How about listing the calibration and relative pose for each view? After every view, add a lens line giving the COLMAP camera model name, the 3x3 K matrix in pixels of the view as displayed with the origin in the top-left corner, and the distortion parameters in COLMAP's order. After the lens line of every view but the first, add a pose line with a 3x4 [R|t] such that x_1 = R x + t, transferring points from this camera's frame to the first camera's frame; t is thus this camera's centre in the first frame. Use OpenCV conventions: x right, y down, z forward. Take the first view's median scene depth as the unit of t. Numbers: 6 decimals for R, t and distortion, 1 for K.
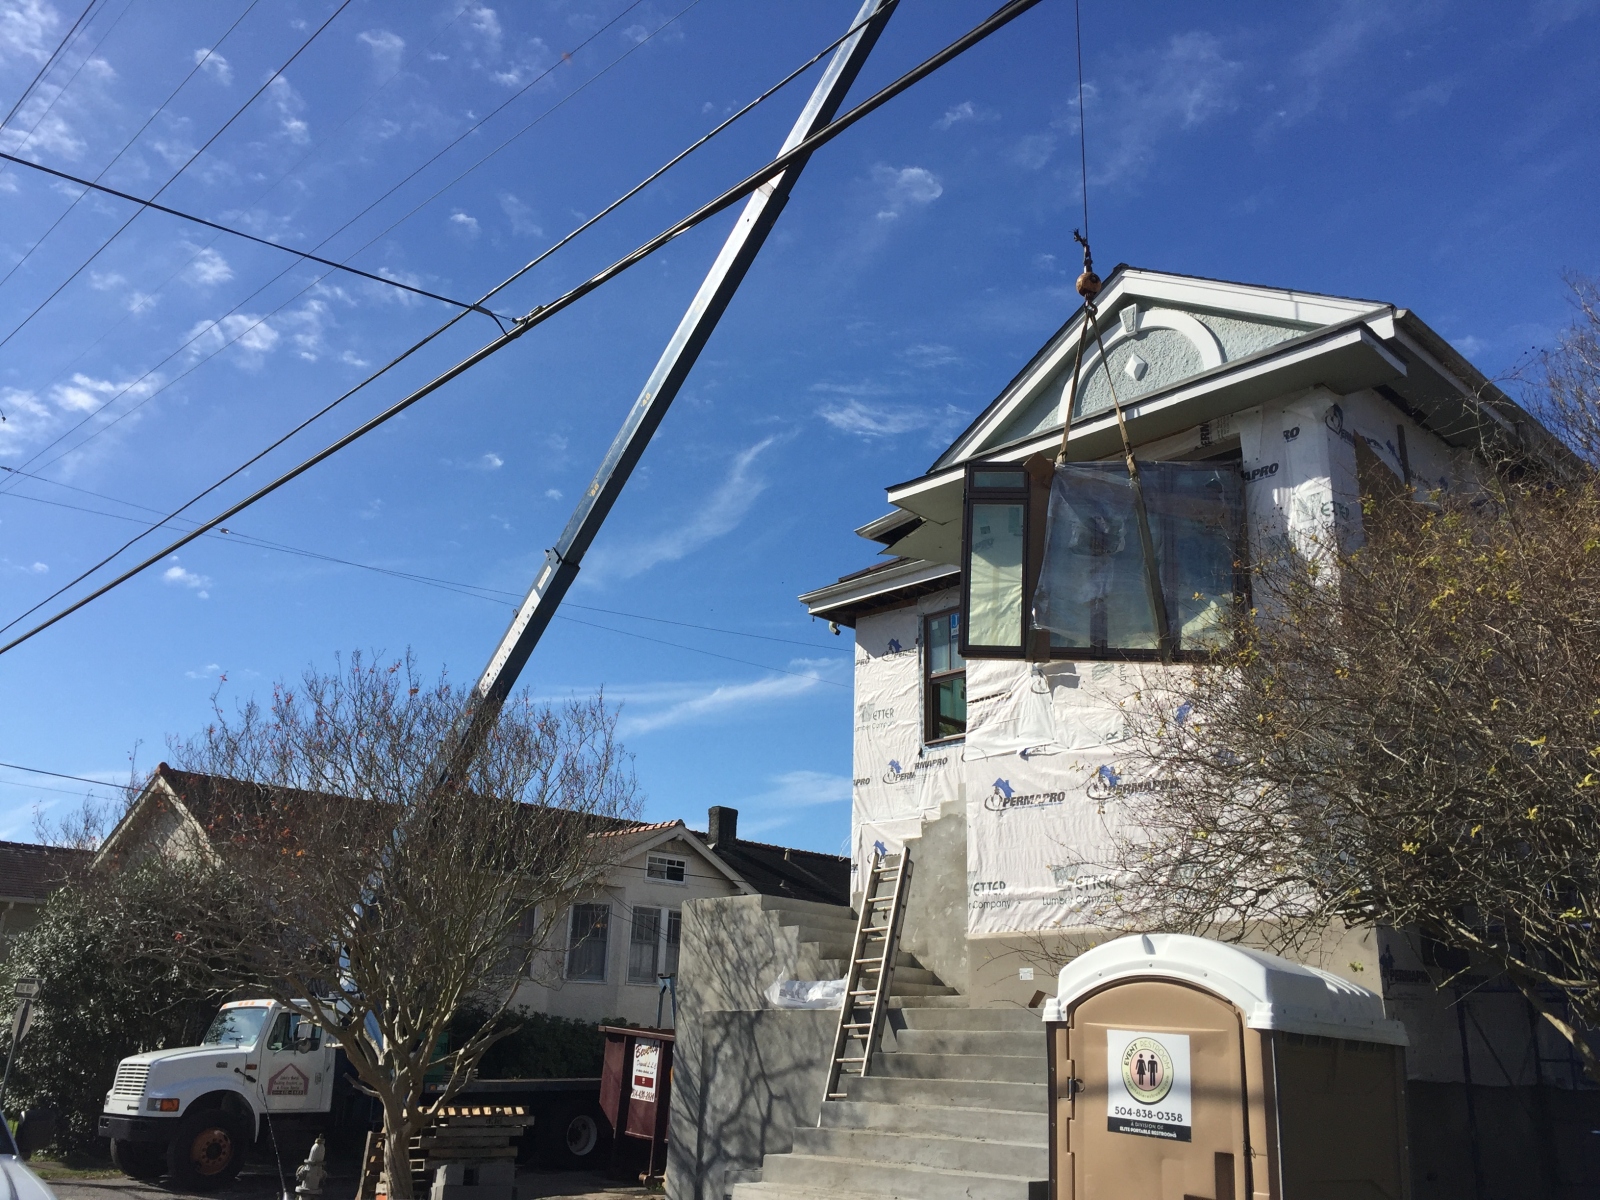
lens RADIAL K [[1360.6, 0, 789.7], [0, 1360.6, 602.2], [0, 0, 1]] dist [0.081914, -0.123091]
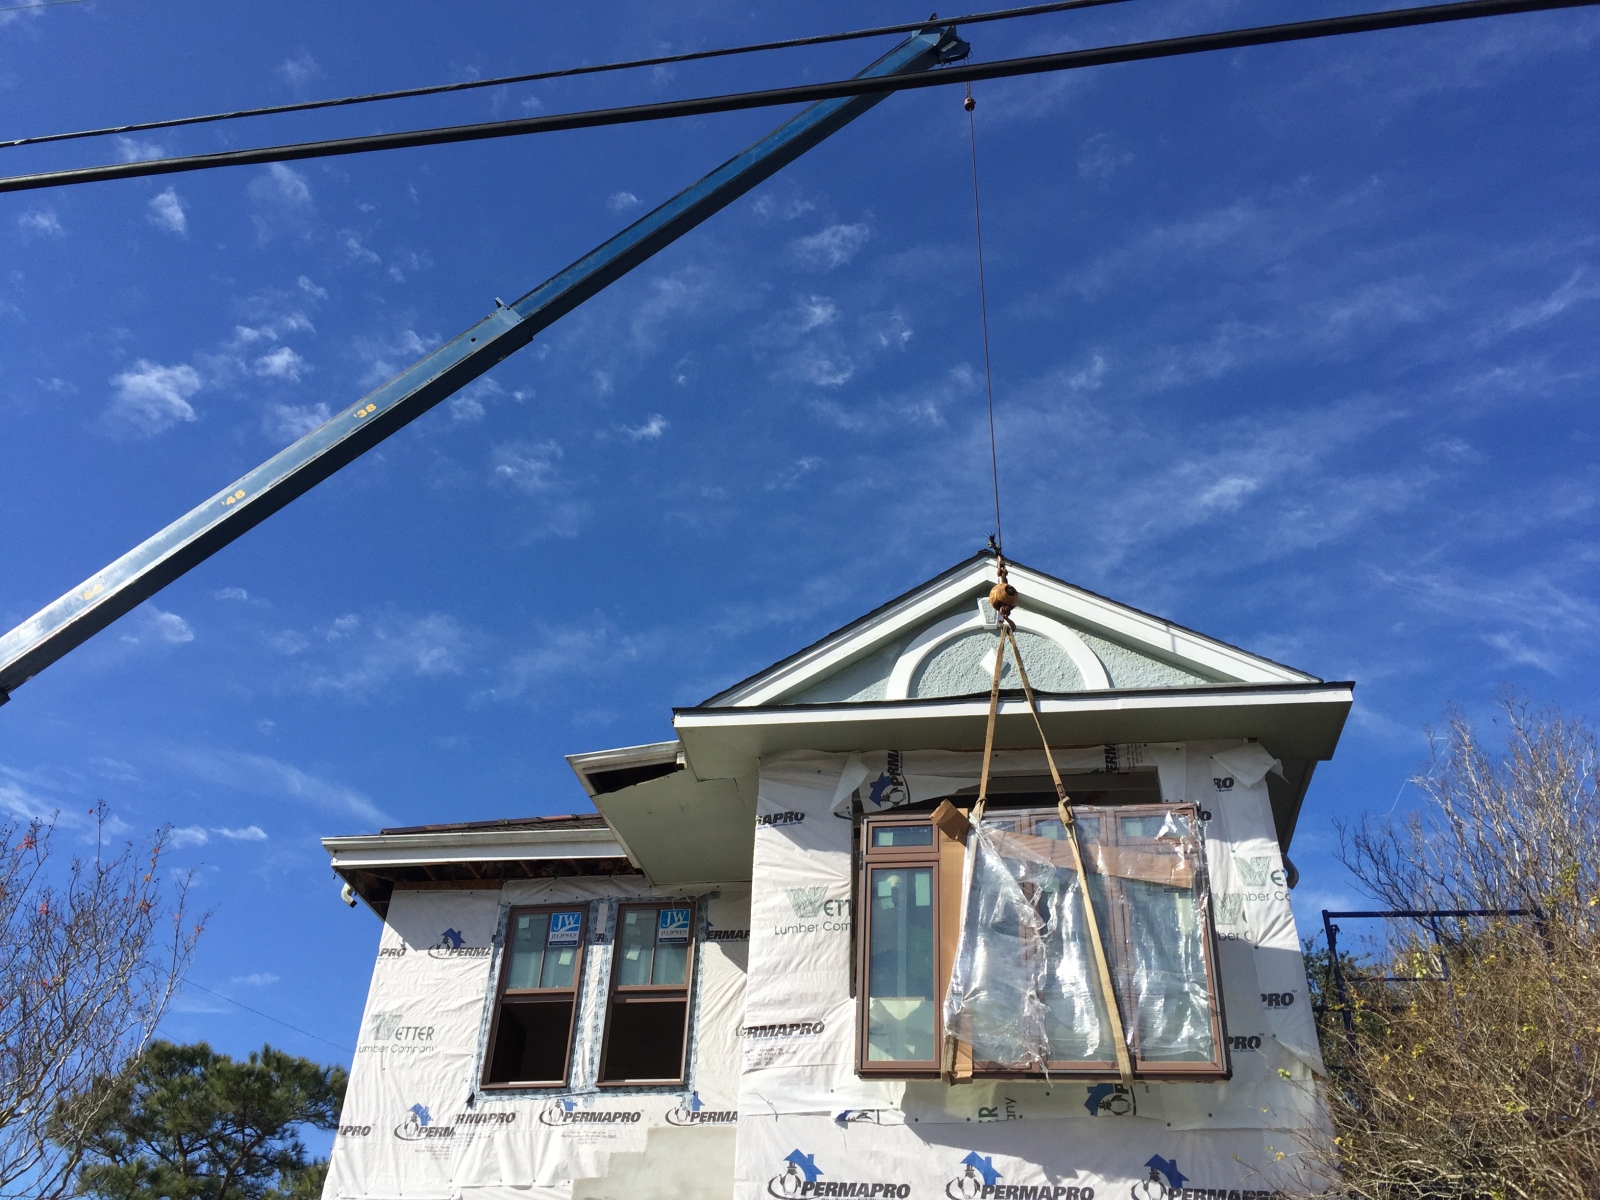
lens RADIAL K [[1360.6, 0, 789.7], [0, 1360.6, 602.2], [0, 0, 1]] dist [0.081914, -0.123091]
pose [[0.788950, 0.362800, 0.495918, -0.281568], [-0.205725, 0.916465, -0.343175, 0.110319], [-0.578995, 0.168726, 0.797682, 0.388841]]
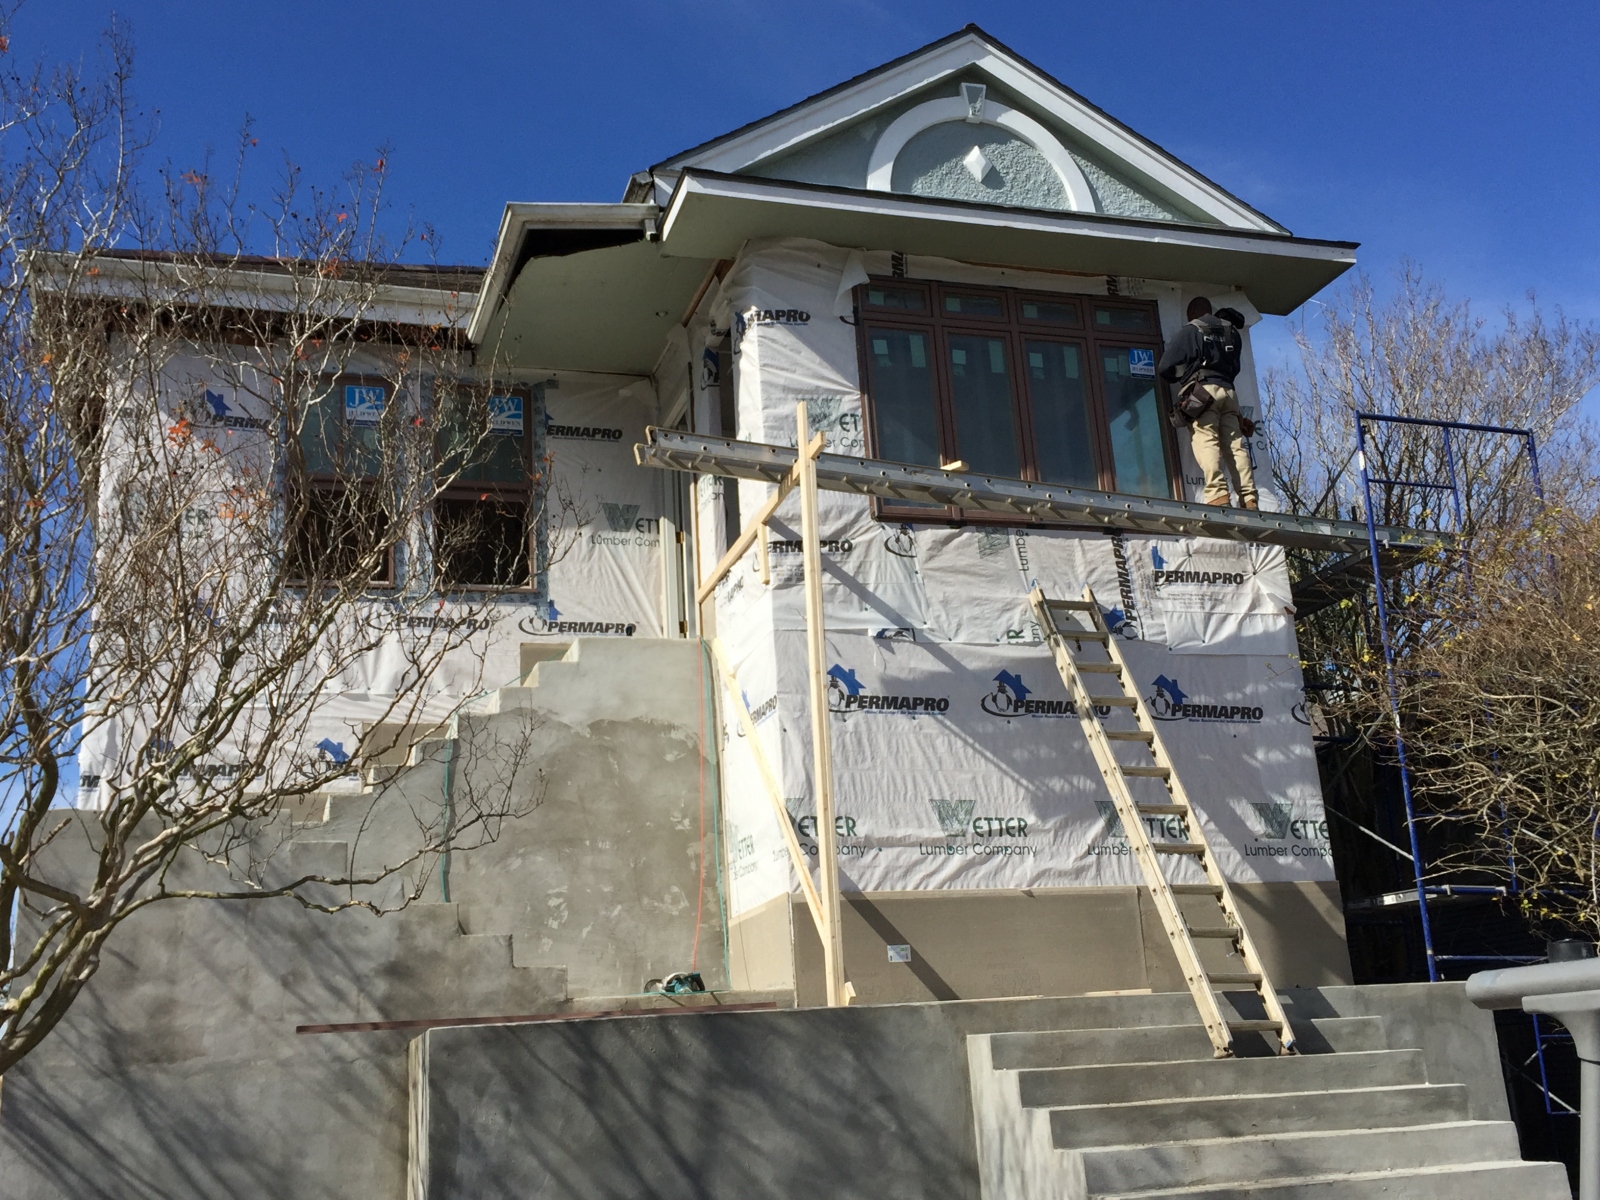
lens RADIAL K [[1615.9, 0, 800.0], [0, 1615.9, 600.0], [0, 0, 1]] dist [0.075191, -0.004473]
pose [[0.454766, 0.200936, 0.867648, -0.522901], [-0.214682, 0.970222, -0.112168, 0.183510], [-0.864349, -0.135258, 0.484361, 0.615664]]
